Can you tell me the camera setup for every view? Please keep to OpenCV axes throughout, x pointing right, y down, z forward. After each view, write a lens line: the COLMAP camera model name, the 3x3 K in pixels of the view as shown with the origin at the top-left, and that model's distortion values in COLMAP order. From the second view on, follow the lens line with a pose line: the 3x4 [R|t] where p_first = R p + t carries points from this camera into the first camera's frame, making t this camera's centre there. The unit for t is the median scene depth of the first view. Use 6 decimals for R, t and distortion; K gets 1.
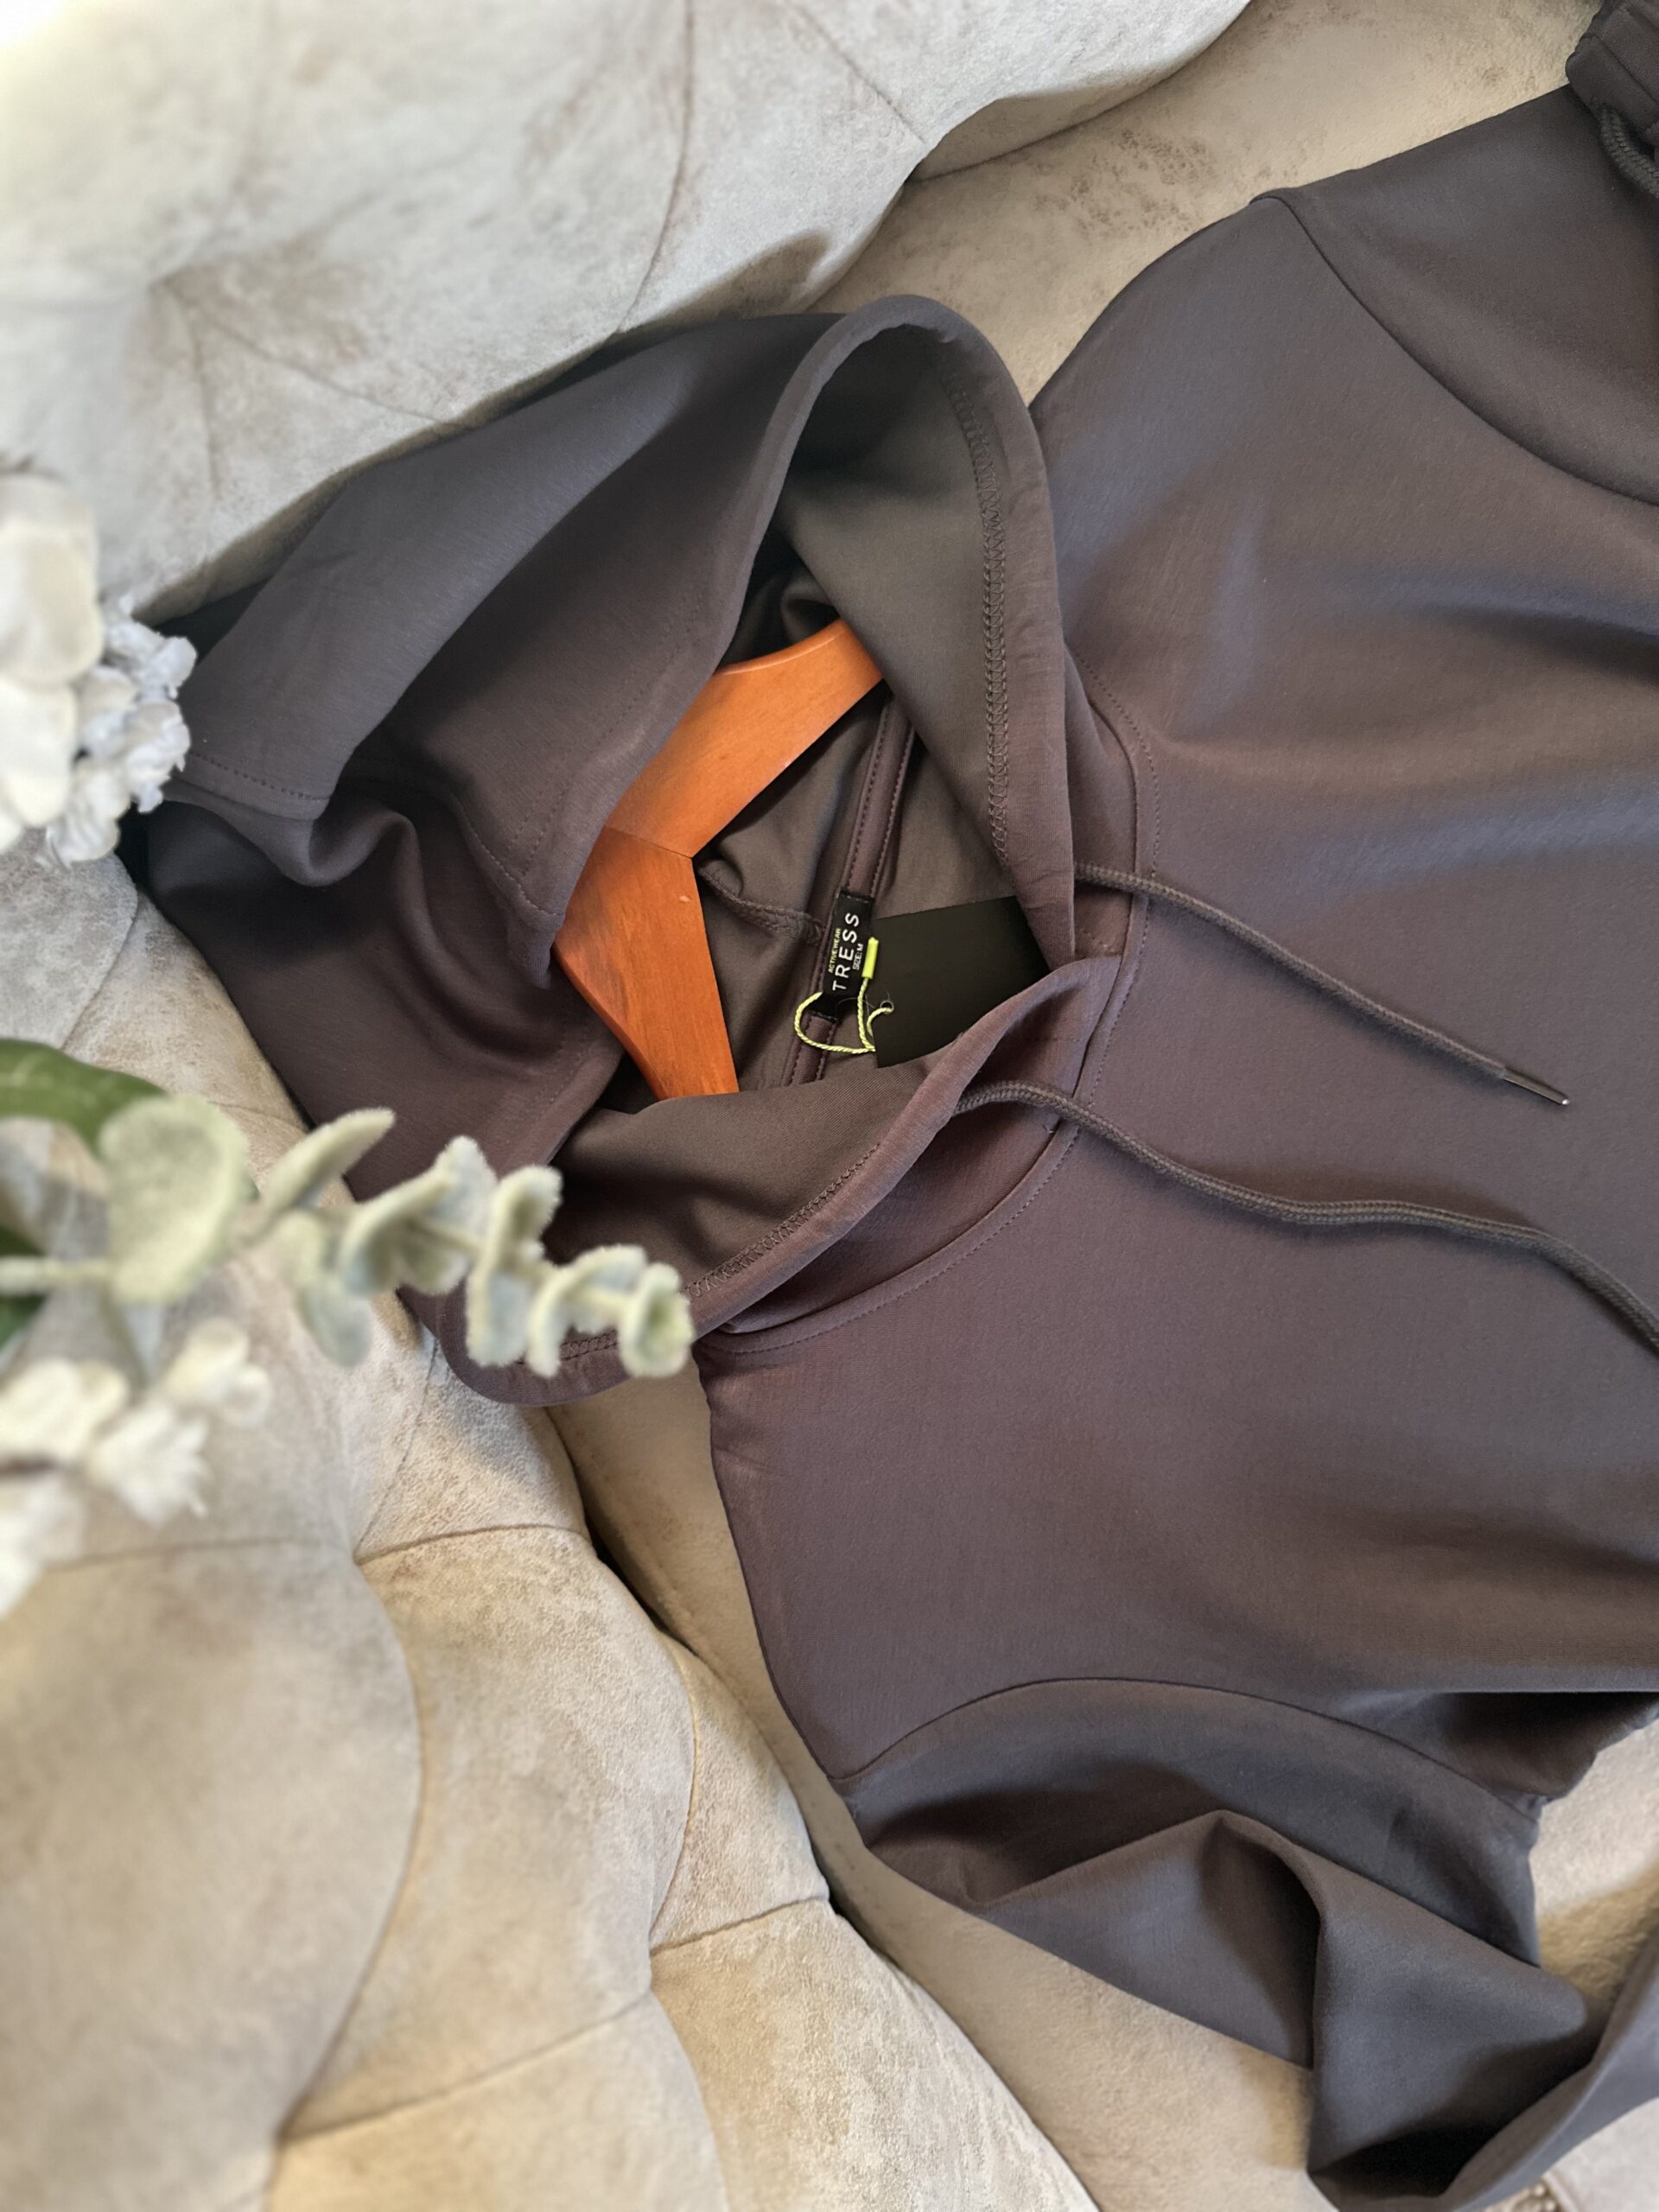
lens RADIAL K [[1548.1, 0, 820.5], [0, 1548.1, 1091.5], [0, 0, 1]] dist [-0.006420, -0.004010]
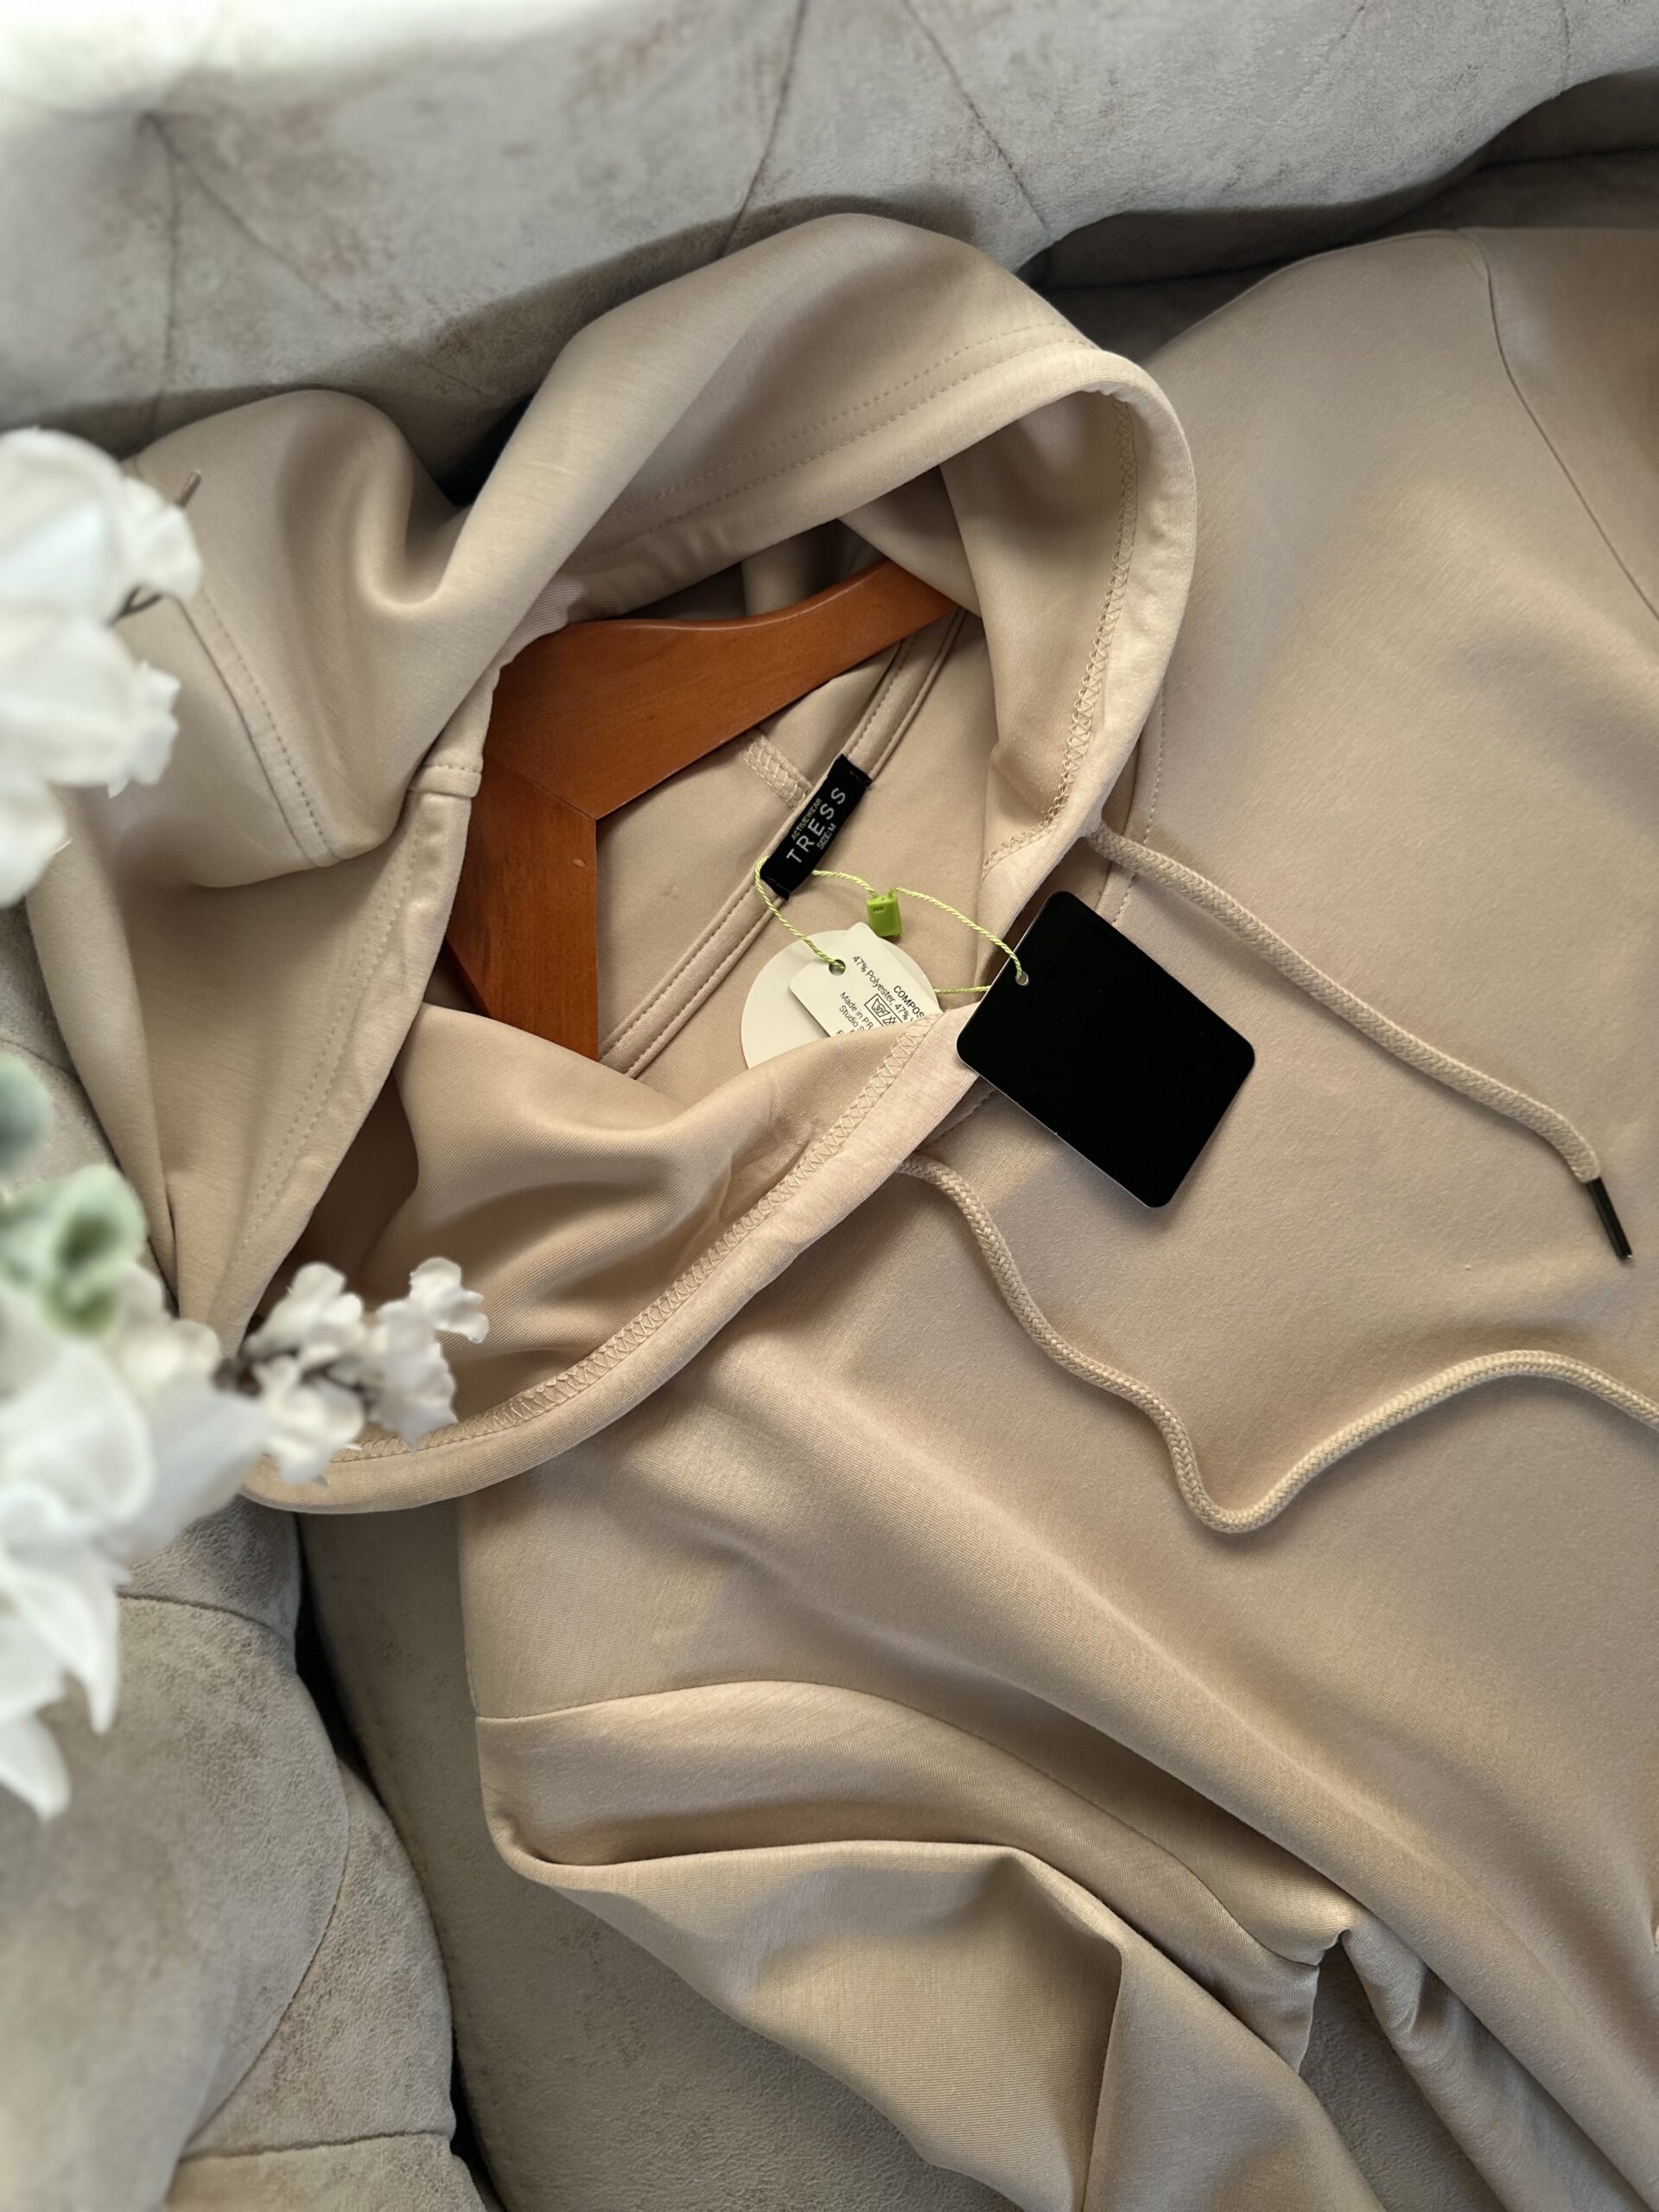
lens RADIAL K [[1545.5, 0, 829.5], [0, 1545.5, 1106.0], [0, 0, 1]] dist [-0.004321, -0.004677]
pose [[0.967146, 0.253051, -0.024378, 0.108132], [-0.254216, 0.963332, -0.085826, 0.001147], [0.001766, 0.089204, 0.996012, 0.145420]]
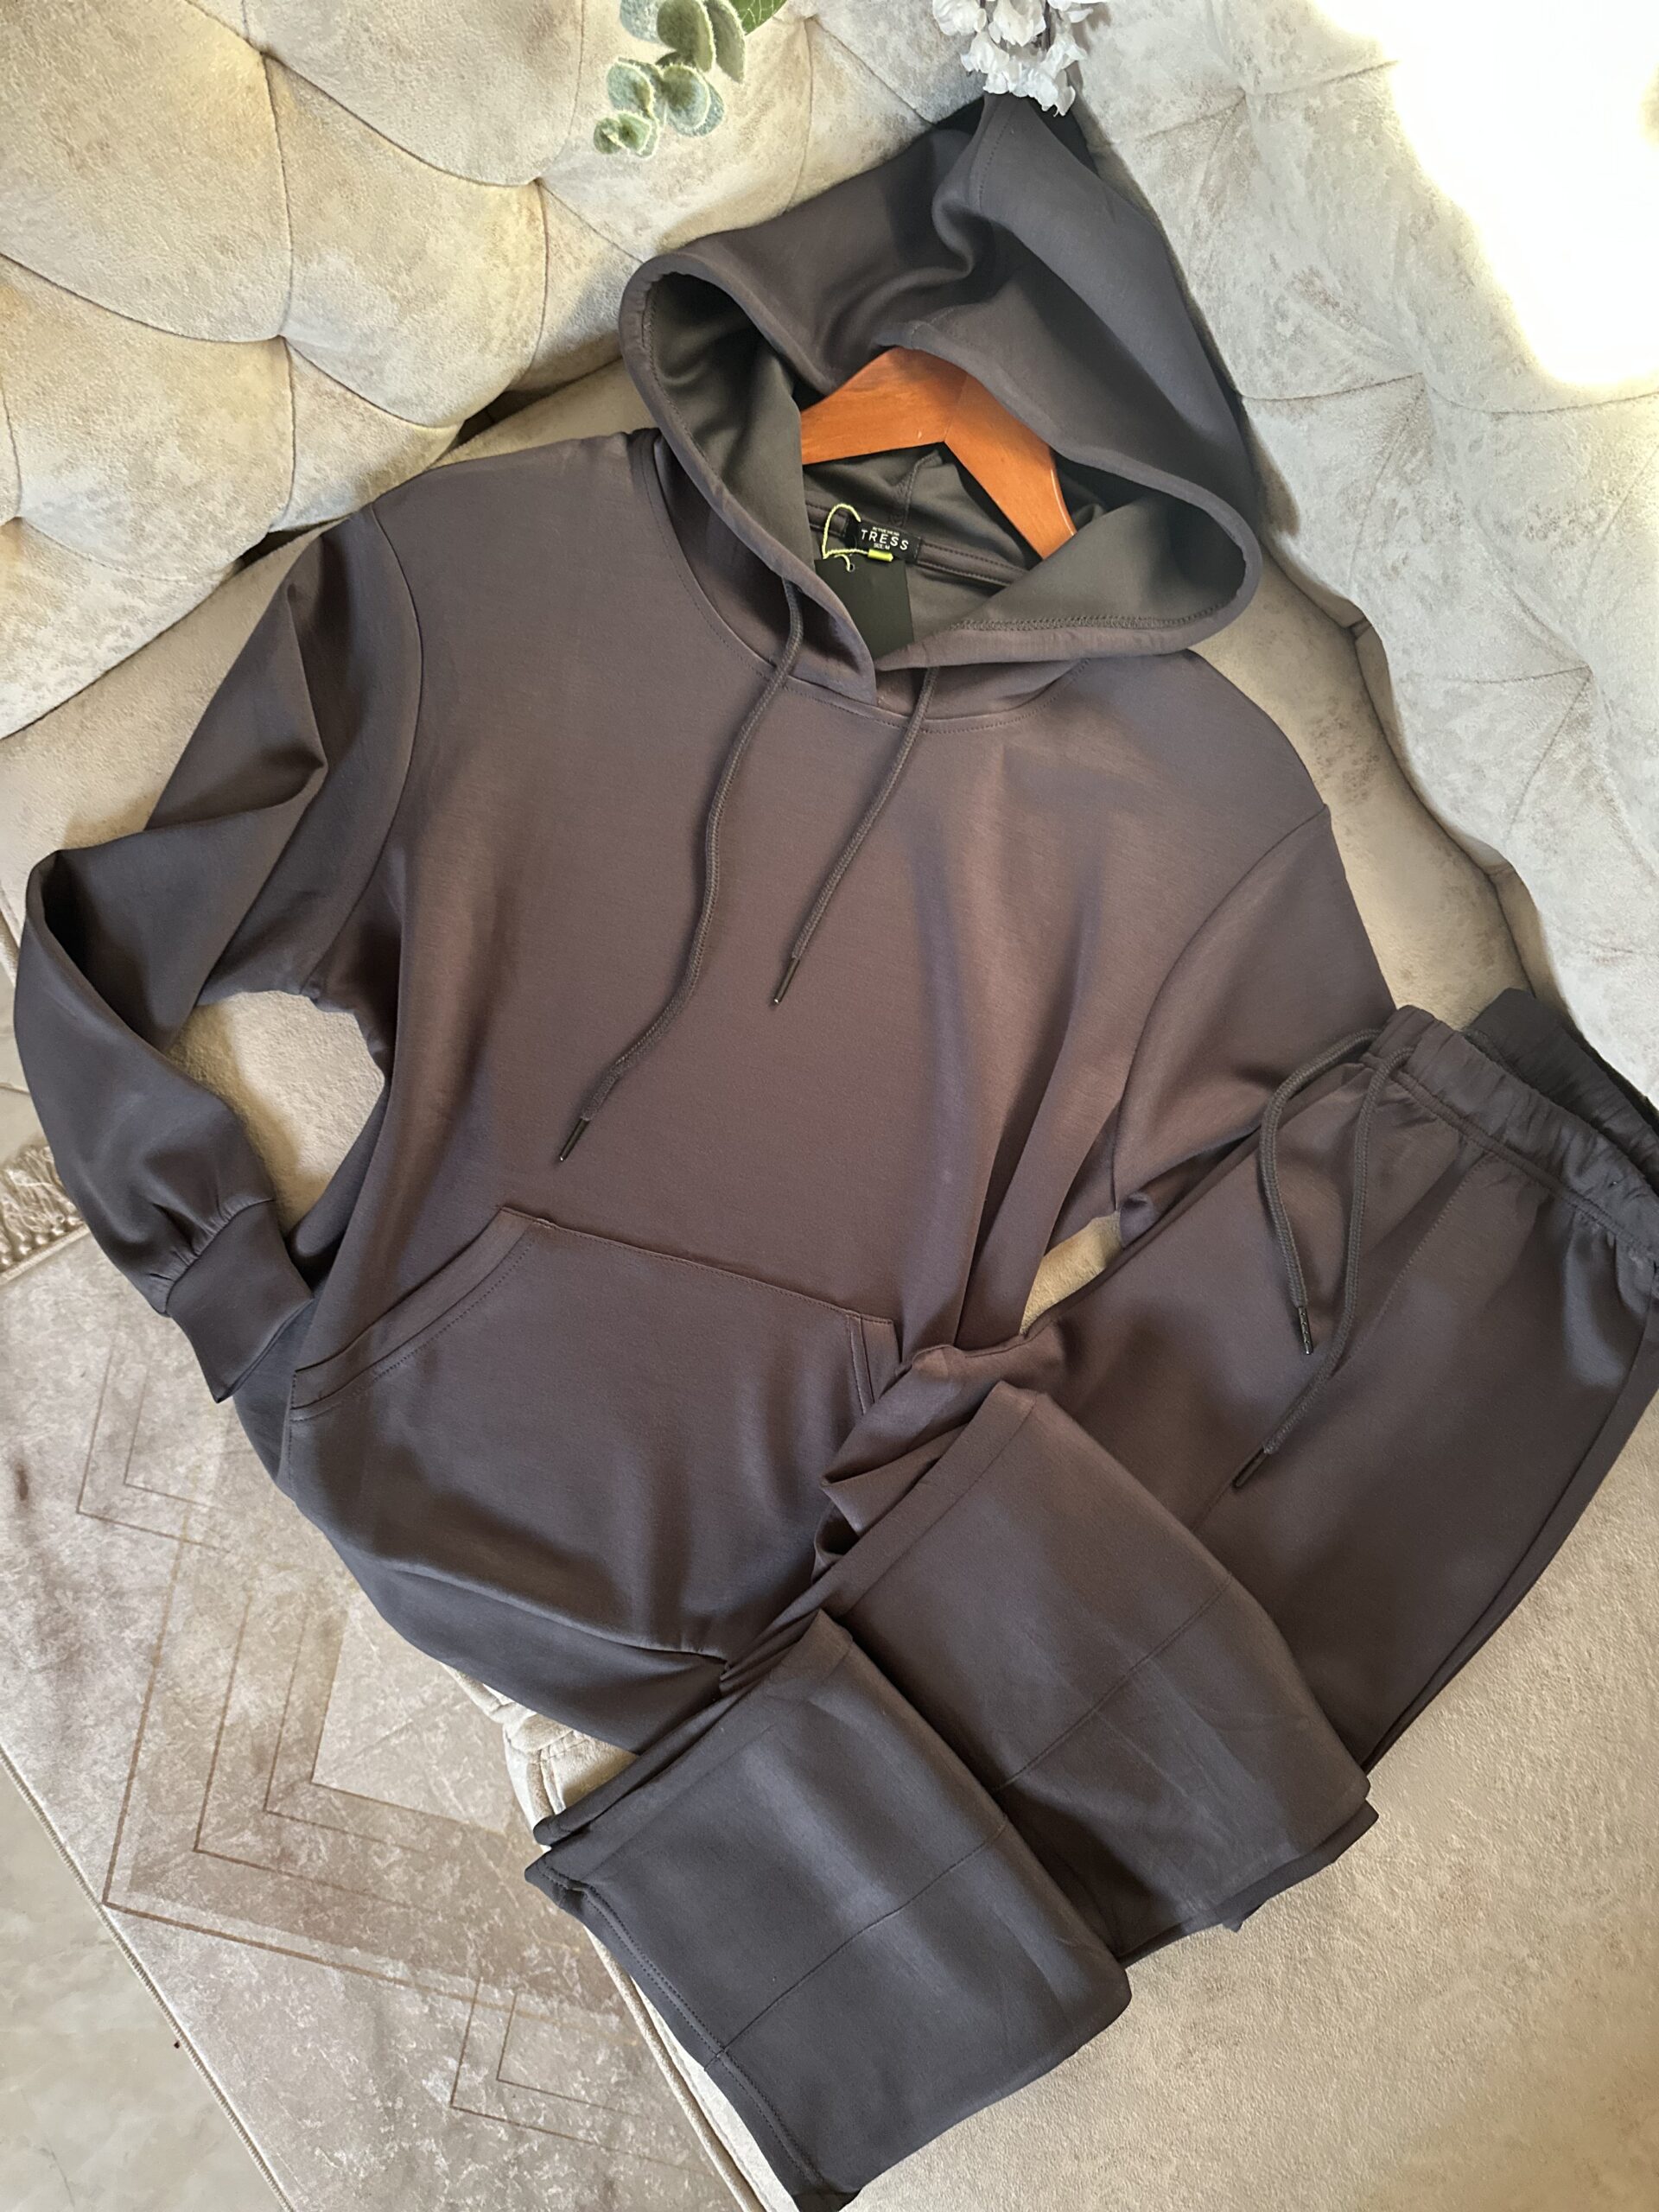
lens RADIAL K [[1553.8, 0, 863.0], [0, 1553.8, 1111.5], [0, 0, 1]] dist [0.005922, 0.000871]
pose [[-0.034186, 0.997601, -0.060196, 0.875694], [-0.997455, -0.037828, -0.060441, 0.009796], [-0.062573, 0.057977, 0.996355, -0.744492]]
